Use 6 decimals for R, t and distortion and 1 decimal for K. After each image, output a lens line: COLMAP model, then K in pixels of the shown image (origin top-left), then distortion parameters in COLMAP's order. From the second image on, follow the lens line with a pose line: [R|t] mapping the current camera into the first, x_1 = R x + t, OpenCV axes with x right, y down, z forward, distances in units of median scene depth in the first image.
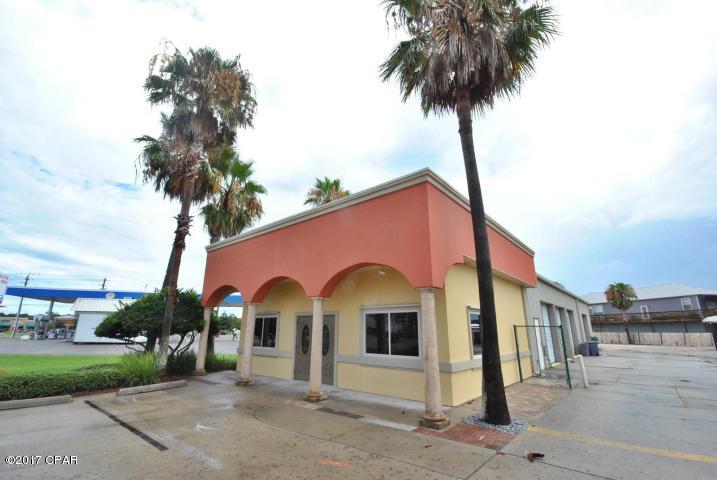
lens RADIAL K [[316.7, 0, 360.3], [0, 316.7, 239.3], [0, 0, 1]] dist [-0.004429, -0.001076]
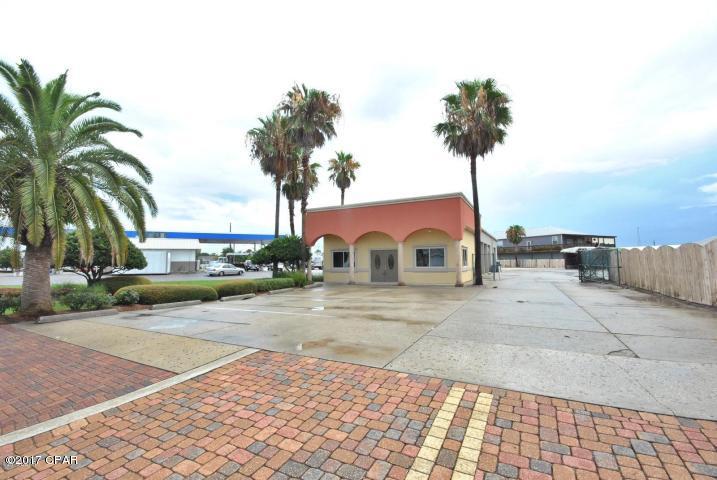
lens RADIAL K [[309.4, 0, 357.5], [0, 309.4, 246.4], [0, 0, 1]] dist [-0.000634, -0.000160]
pose [[0.977169, -0.008905, 0.212278, -0.238965], [-0.038887, 0.974747, 0.219899, -0.067165], [-0.208876, -0.223133, 0.952146, -0.267276]]
